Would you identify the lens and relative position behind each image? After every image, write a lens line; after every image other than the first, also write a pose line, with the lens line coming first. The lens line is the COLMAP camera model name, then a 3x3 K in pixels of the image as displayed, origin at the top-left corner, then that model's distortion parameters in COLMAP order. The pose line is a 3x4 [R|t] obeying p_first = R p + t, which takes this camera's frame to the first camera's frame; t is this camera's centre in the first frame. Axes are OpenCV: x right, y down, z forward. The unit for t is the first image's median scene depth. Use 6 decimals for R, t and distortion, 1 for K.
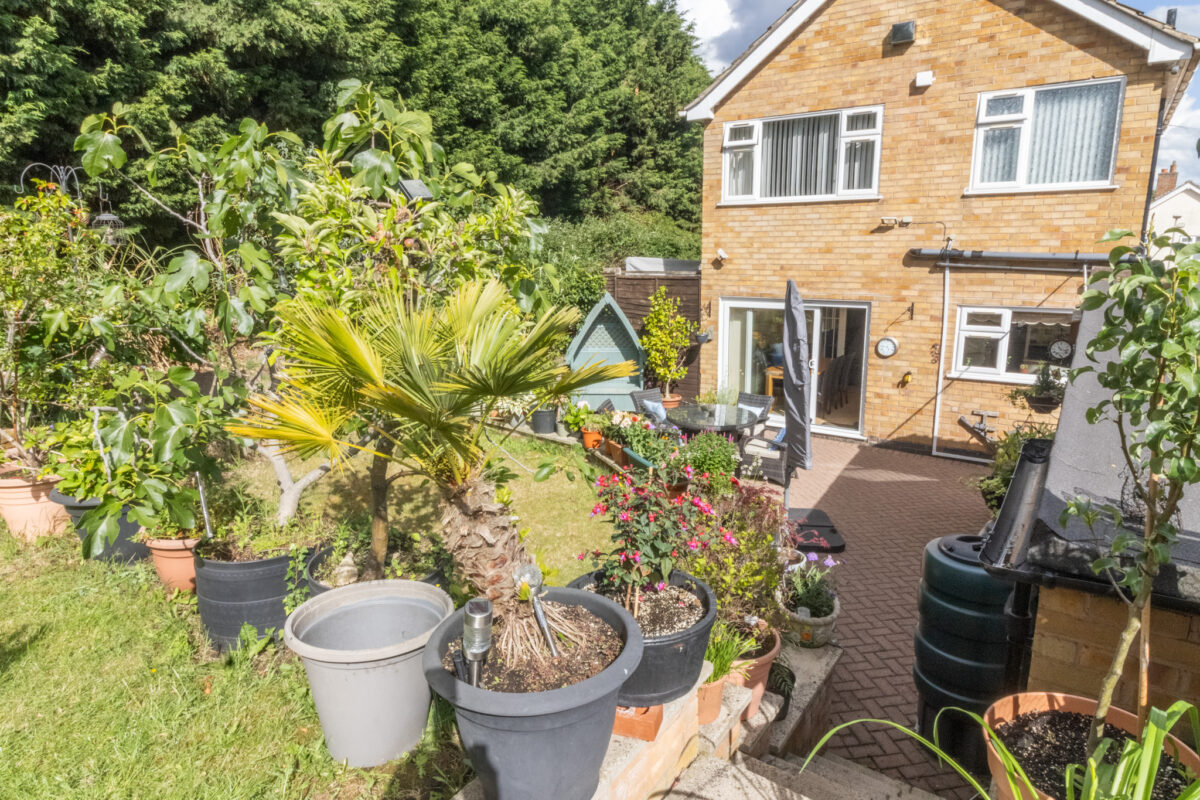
lens RADIAL K [[649.1, 0, 602.9], [0, 649.1, 402.0], [0, 0, 1]] dist [0.004205, -0.000051]
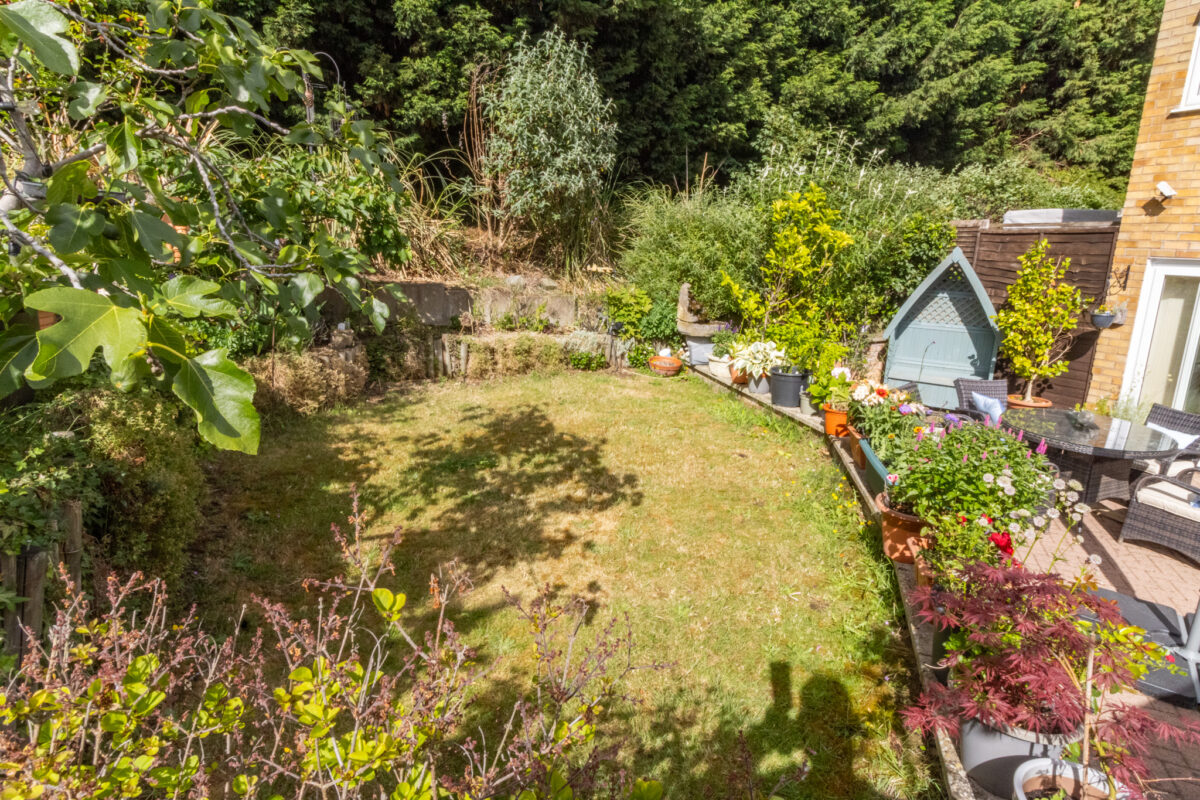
lens RADIAL K [[658.7, 0, 600.3], [0, 658.7, 386.5], [0, 0, 1]] dist [0.014013, -0.000527]
pose [[0.858928, 0.152648, -0.488816, 0.042082], [-0.148328, 0.987781, 0.047829, 0.010229], [0.490144, 0.031423, 0.871075, 0.123432]]
